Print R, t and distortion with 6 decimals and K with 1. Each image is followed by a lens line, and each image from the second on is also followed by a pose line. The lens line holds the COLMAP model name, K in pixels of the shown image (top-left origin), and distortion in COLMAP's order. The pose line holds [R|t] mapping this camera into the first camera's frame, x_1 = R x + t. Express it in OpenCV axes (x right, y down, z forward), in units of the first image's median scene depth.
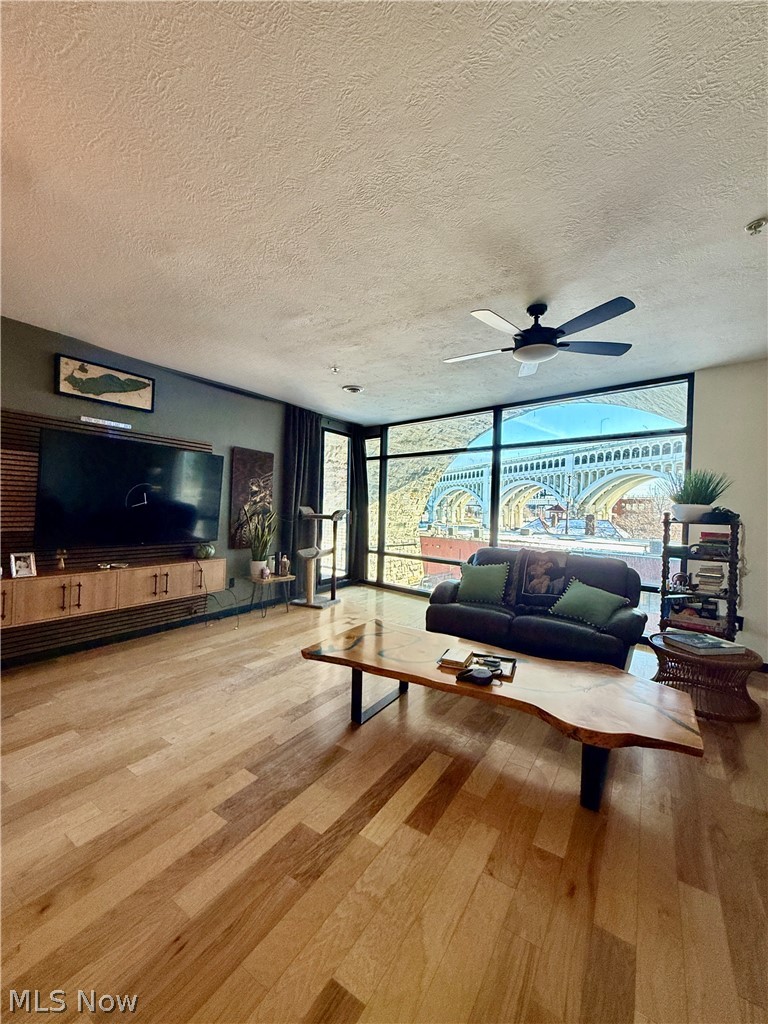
lens RADIAL K [[408.0, 0, 382.6], [0, 408.0, 513.2], [0, 0, 1]] dist [-0.005137, 0.000992]
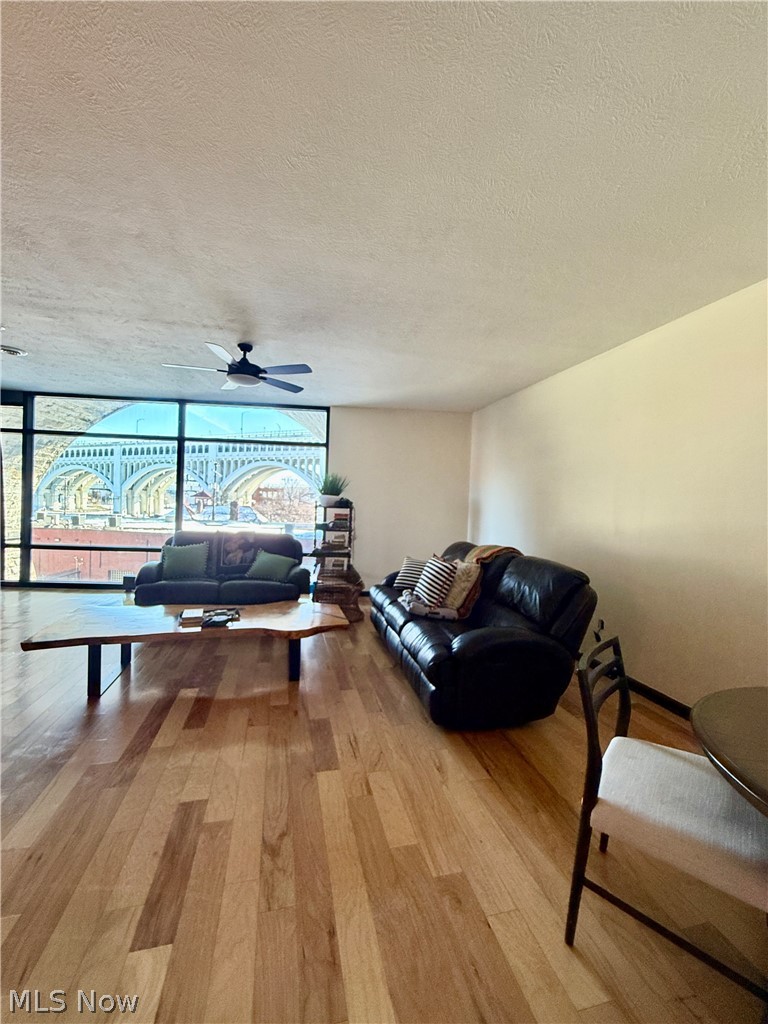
lens RADIAL K [[408.0, 0, 384.3], [0, 408.0, 511.9], [0, 0, 1]] dist [-0.005137, 0.000992]
pose [[0.676248, -0.013589, 0.736548, -0.228421], [-0.008739, 0.999612, 0.026466, -0.001659], [-0.736622, -0.024334, 0.675867, -0.186243]]
